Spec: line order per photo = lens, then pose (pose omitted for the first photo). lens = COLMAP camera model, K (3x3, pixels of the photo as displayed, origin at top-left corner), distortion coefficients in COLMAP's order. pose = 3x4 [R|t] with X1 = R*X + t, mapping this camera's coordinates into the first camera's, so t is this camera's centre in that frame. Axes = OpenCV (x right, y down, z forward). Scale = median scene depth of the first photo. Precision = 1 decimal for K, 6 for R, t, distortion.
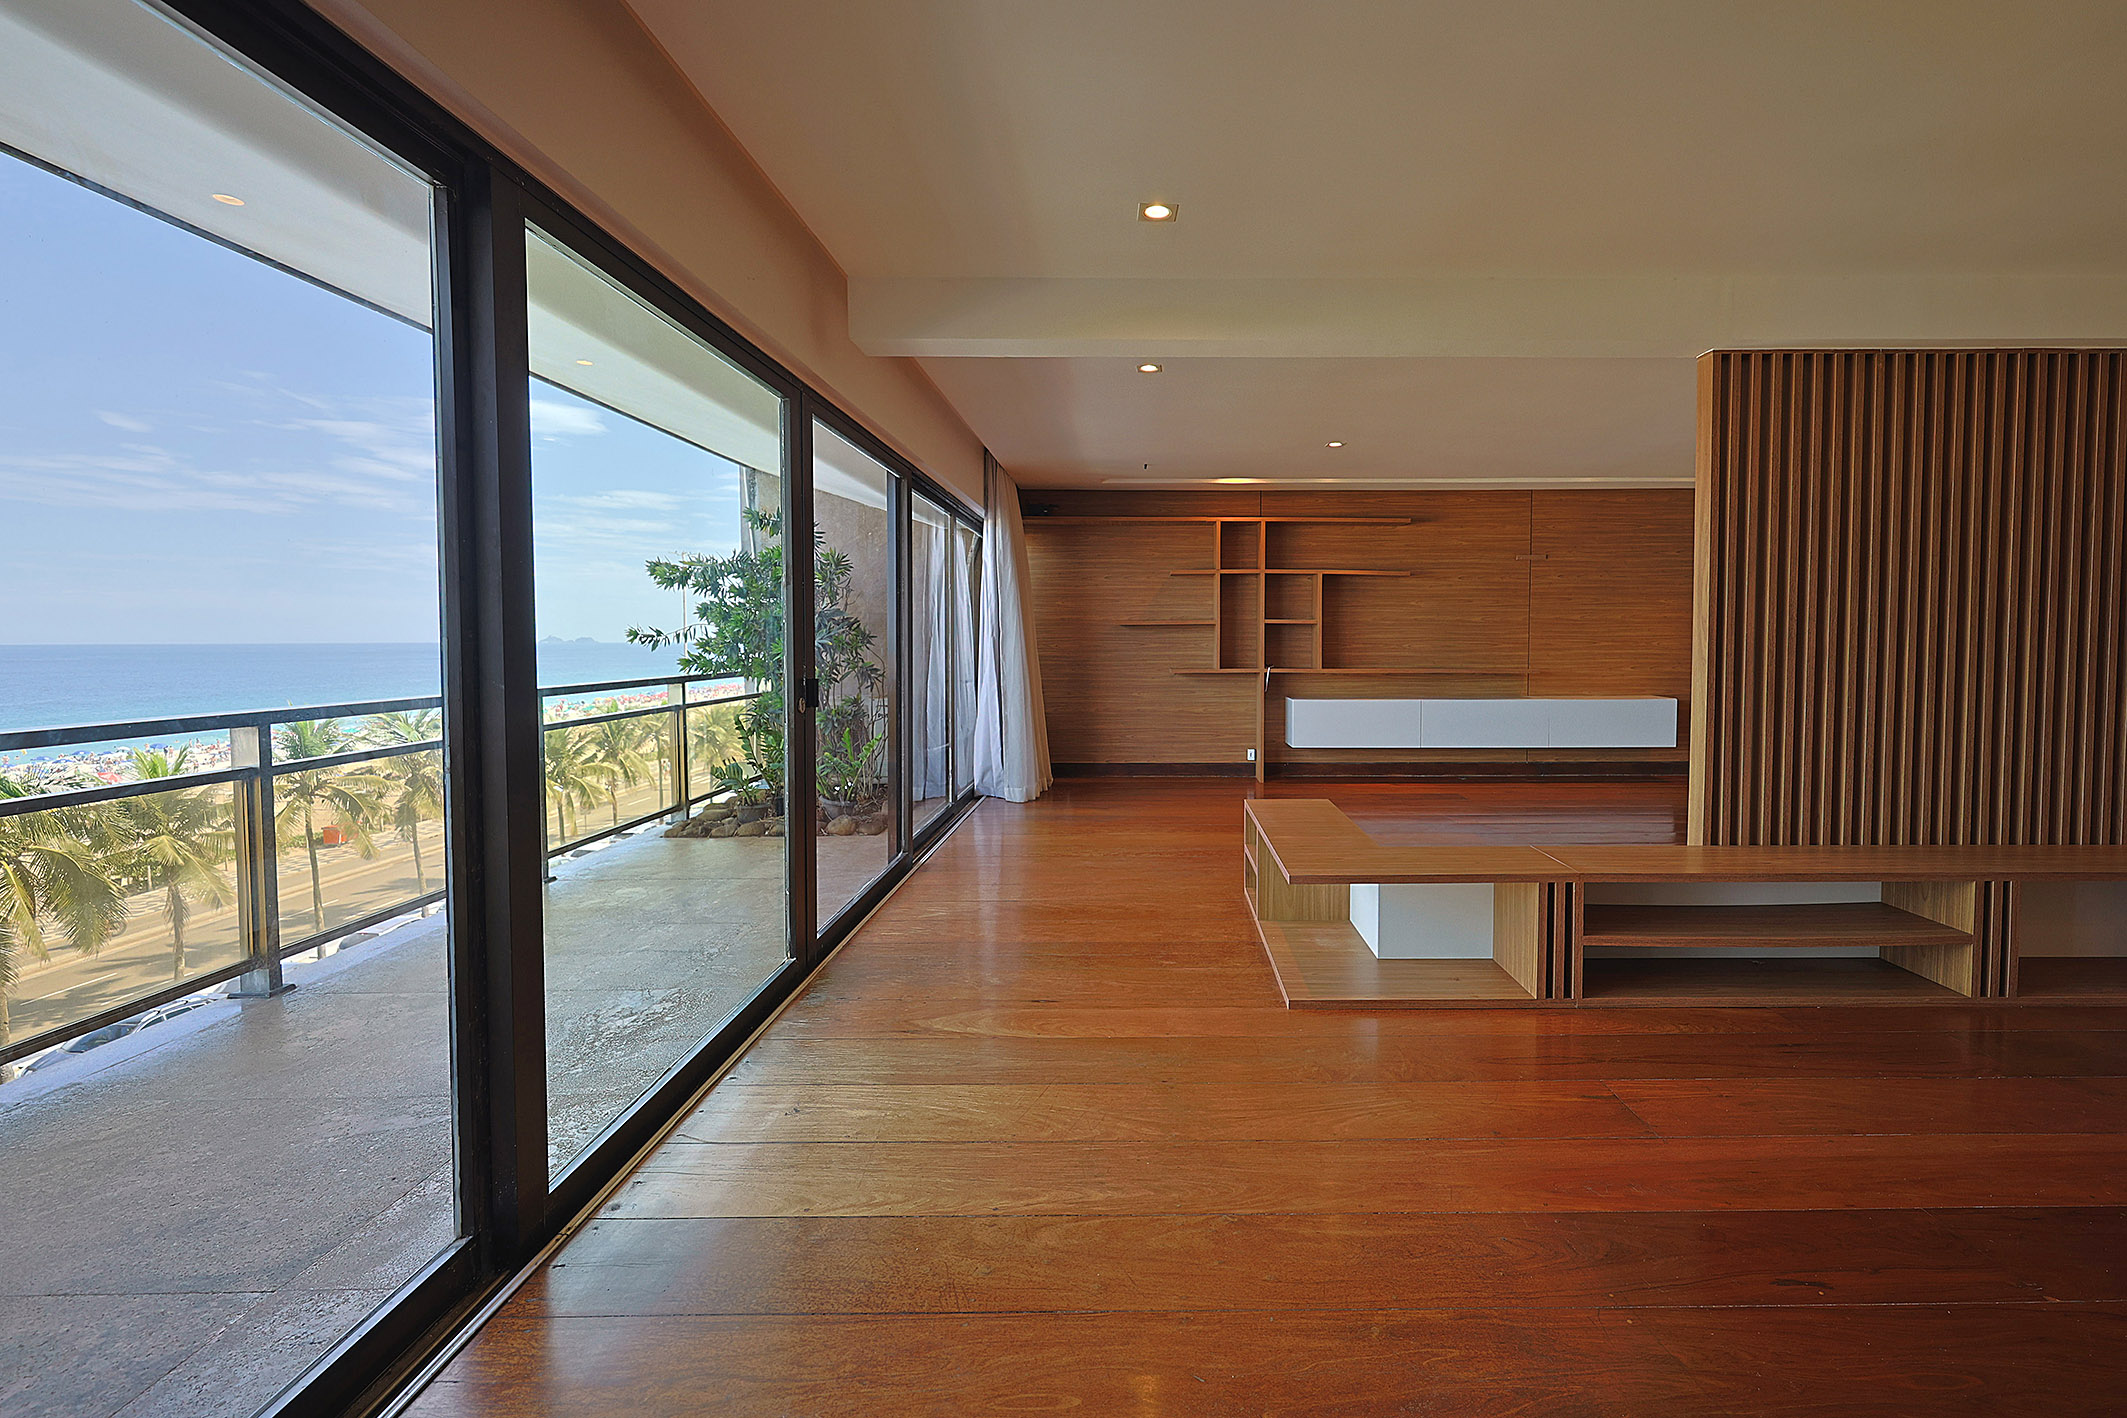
lens RADIAL K [[945.7, 0, 1150.7], [0, 945.7, 672.5], [0, 0, 1]] dist [0.008305, -0.000143]
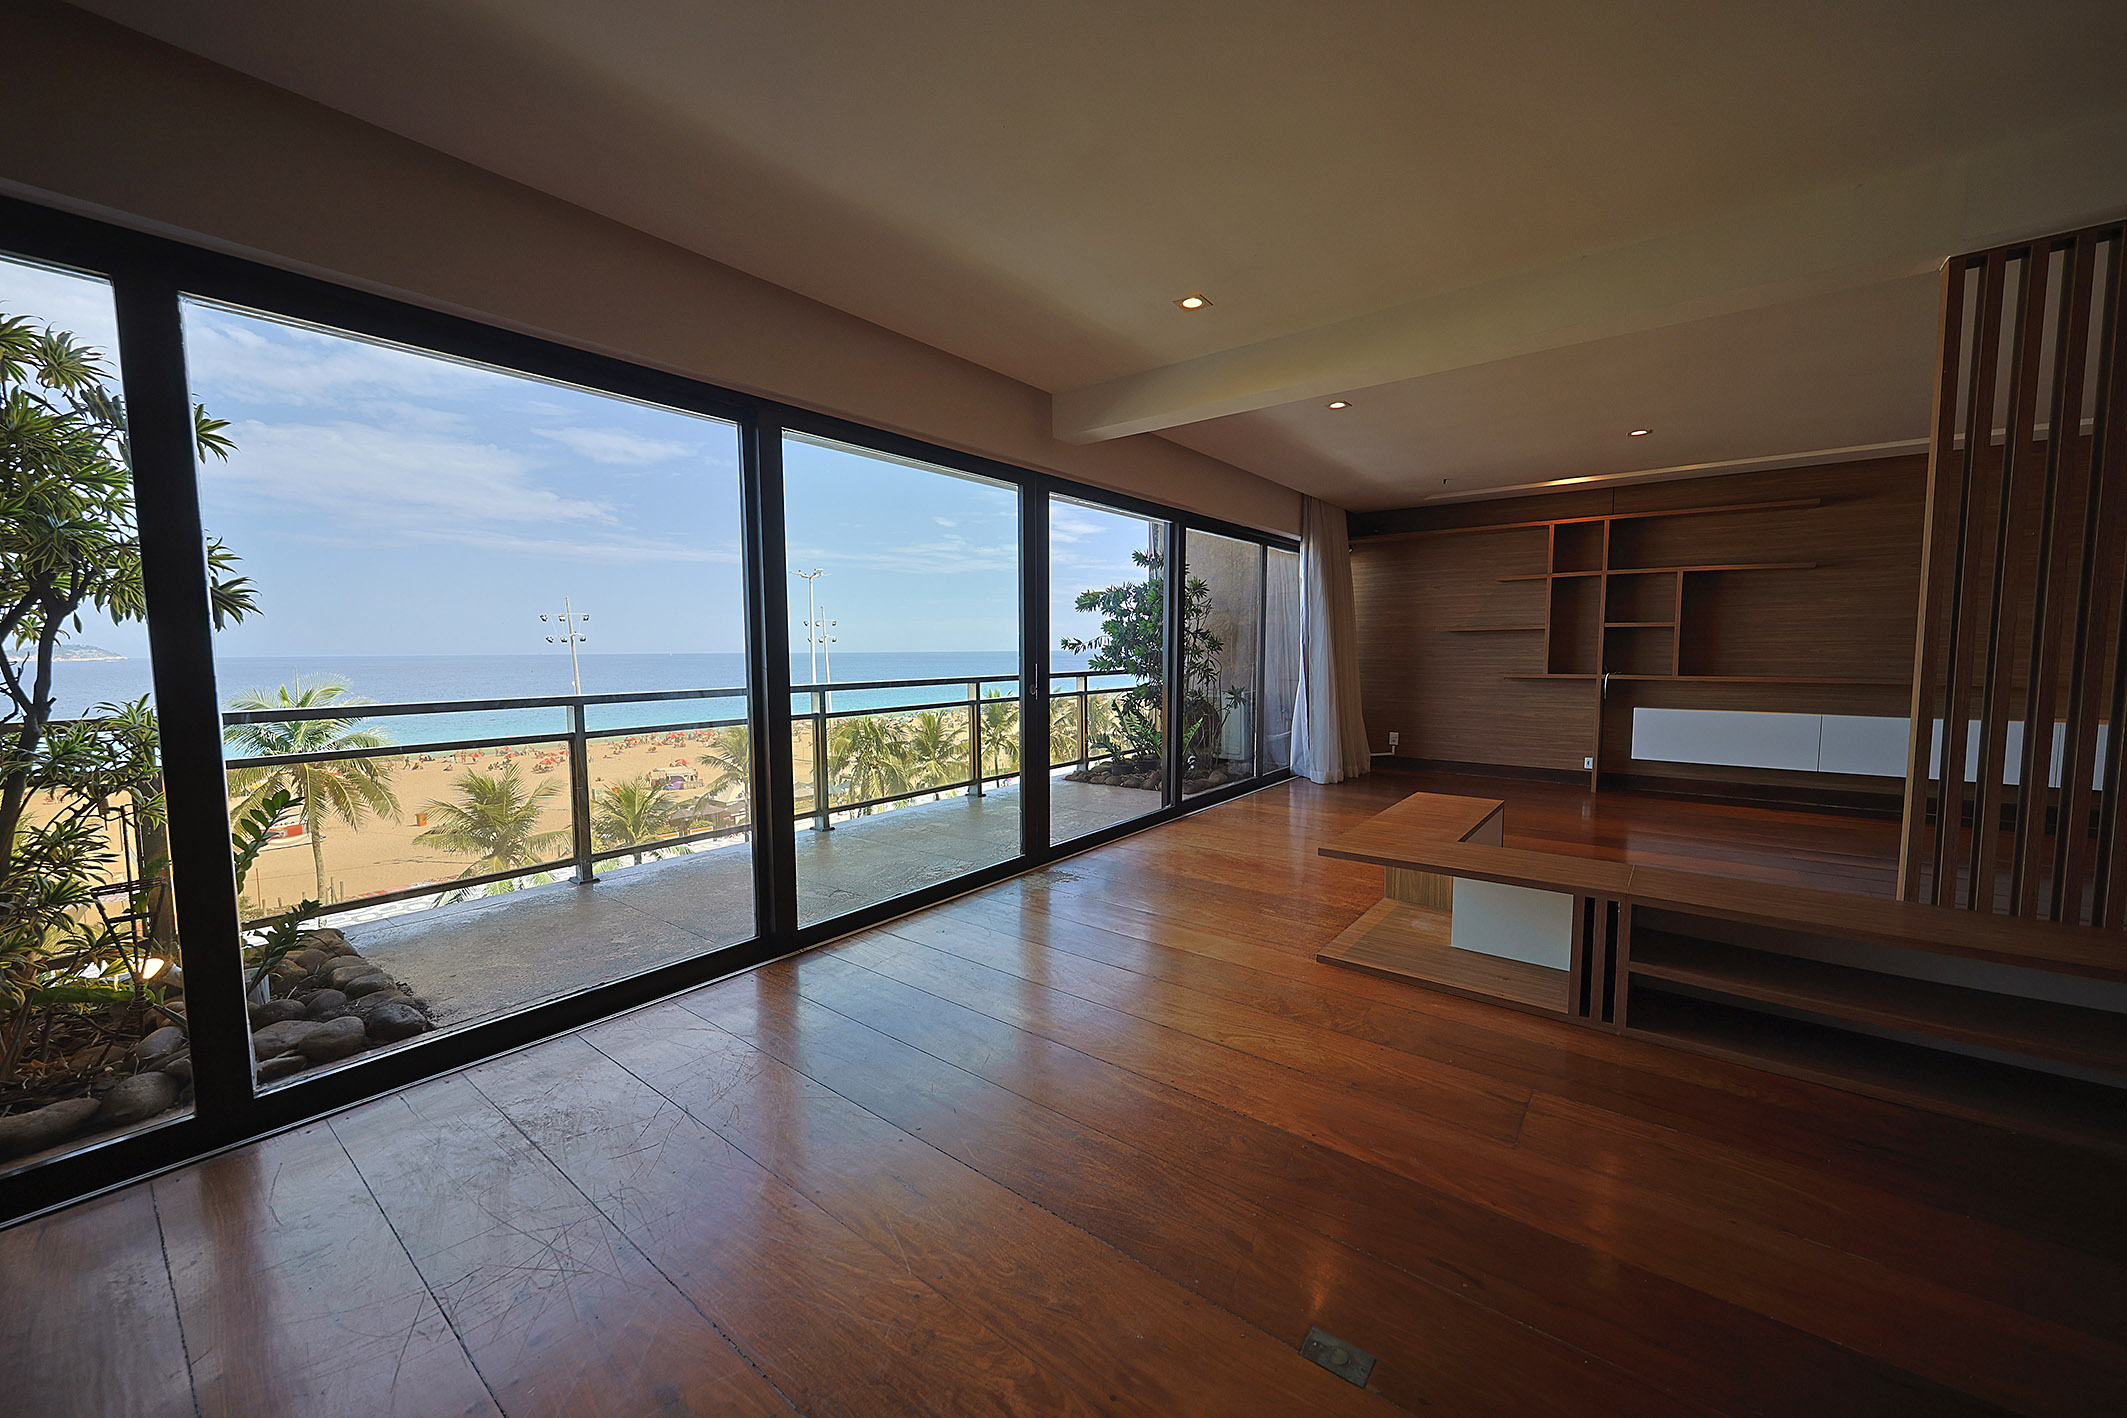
lens RADIAL K [[801.4, 0, 1063.5], [0, 801.4, 709.0], [0, 0, 1]] dist [0.000071, 0.000016]
pose [[0.779168, 0.044465, -0.625236, 0.236426], [-0.018133, 0.998662, 0.048425, 0.001758], [0.626553, -0.026394, 0.778932, 0.023037]]
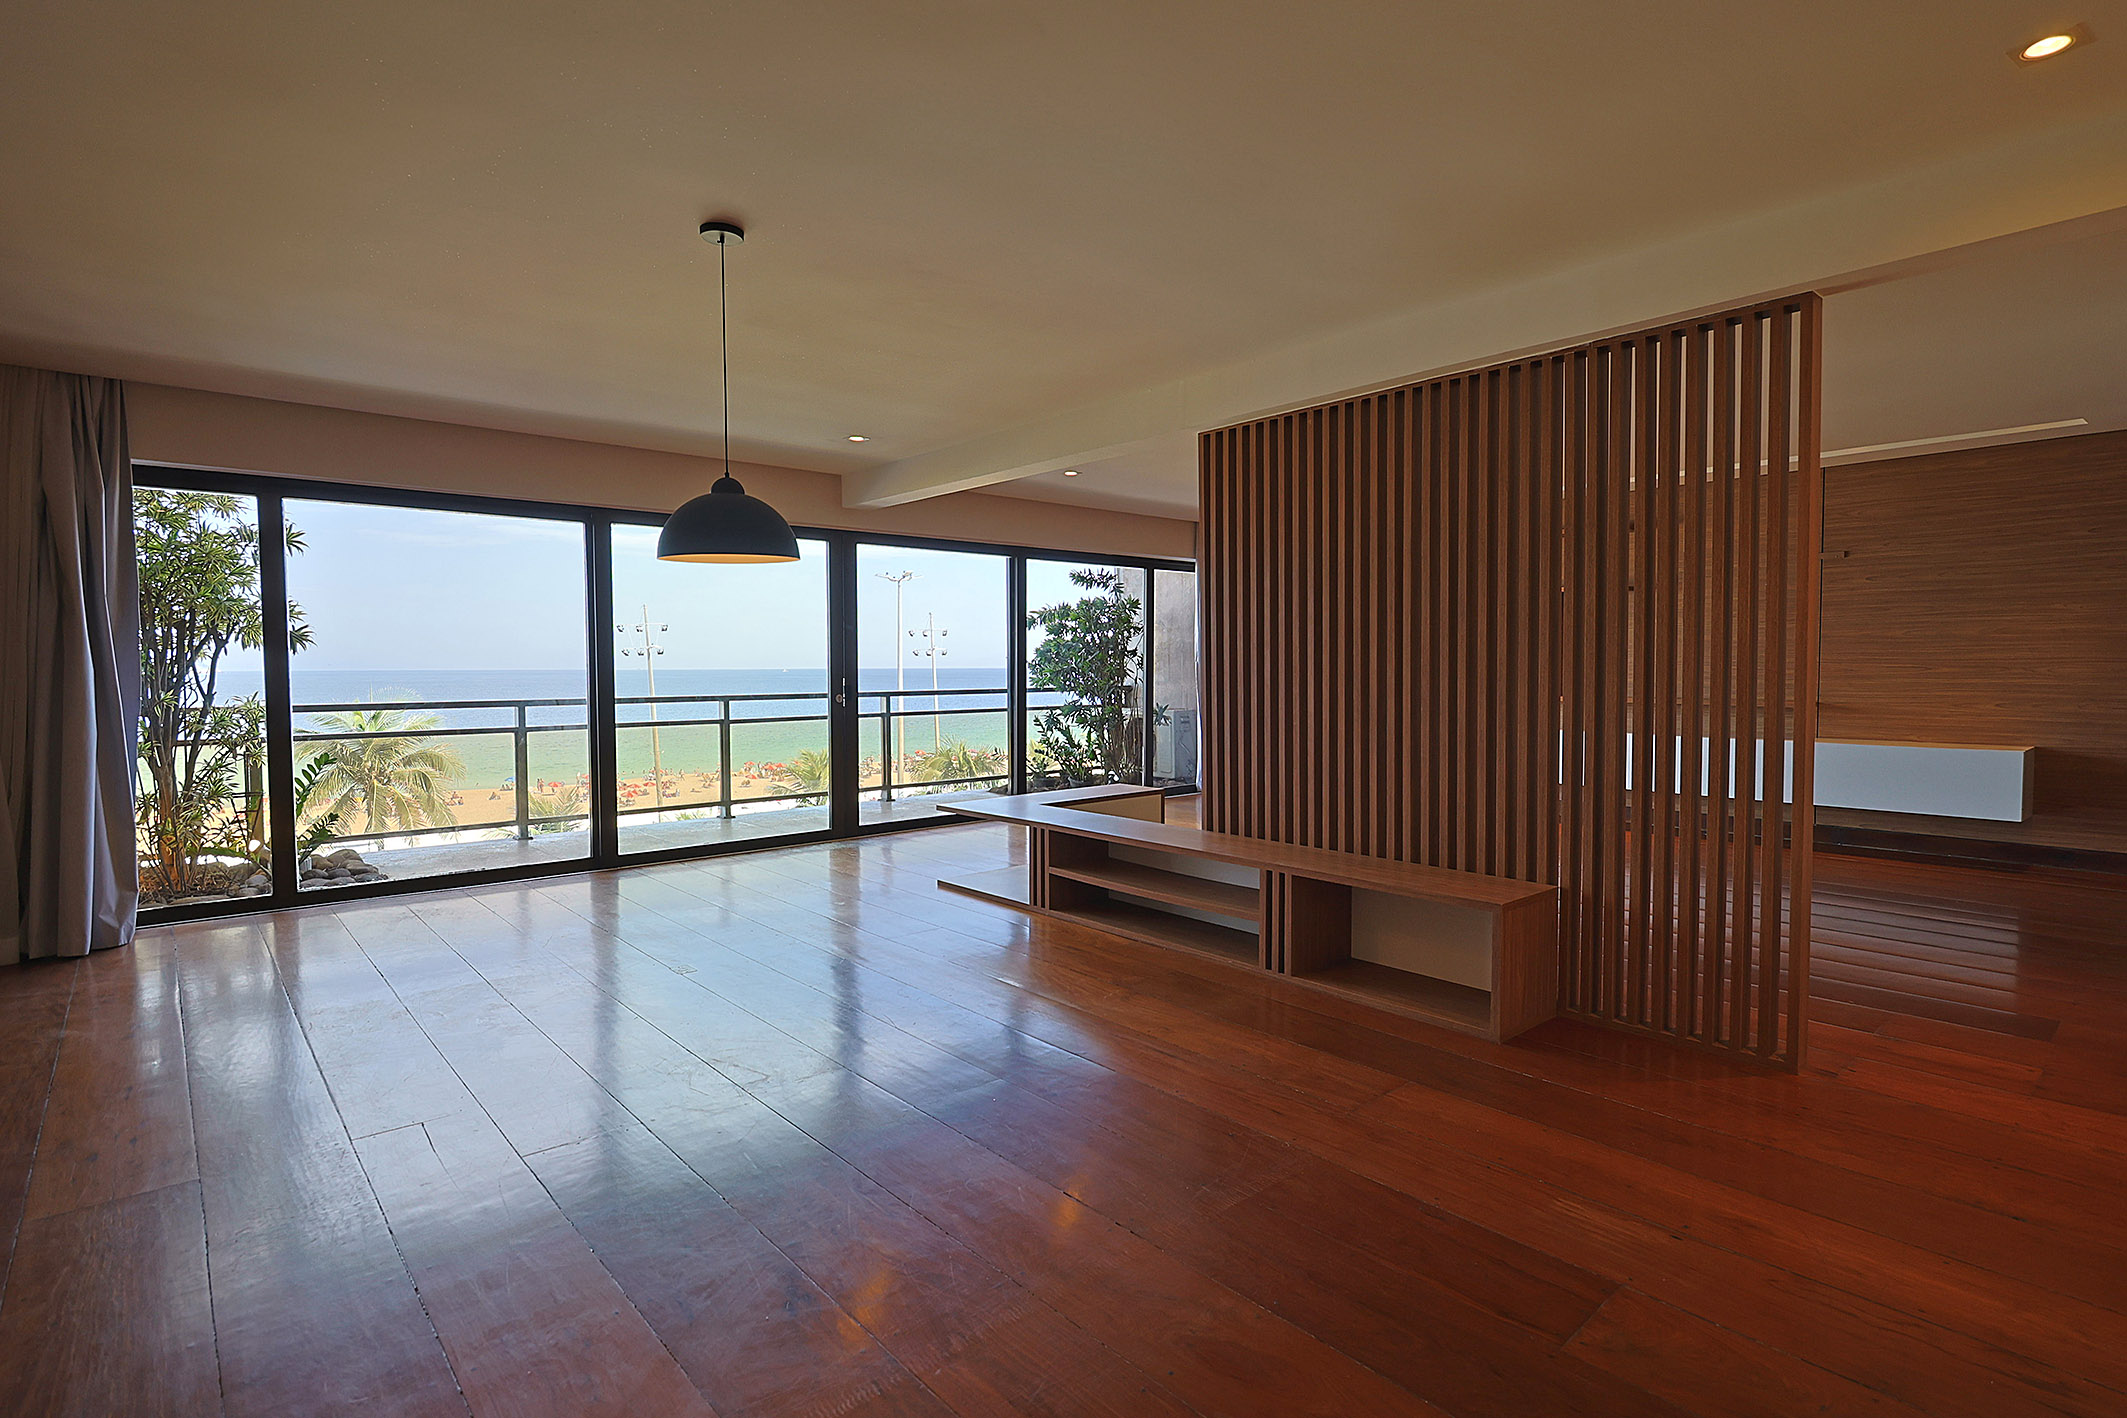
lens RADIAL K [[1067.2, 0, 1088.4], [0, 1067.2, 708.9], [0, 0, 1]] dist [0.001356, -0.000368]
pose [[0.654987, 0.032714, -0.754932, 0.811333], [-0.026711, 0.999440, 0.020134, -0.000451], [0.755168, 0.006977, 0.655494, -0.015329]]
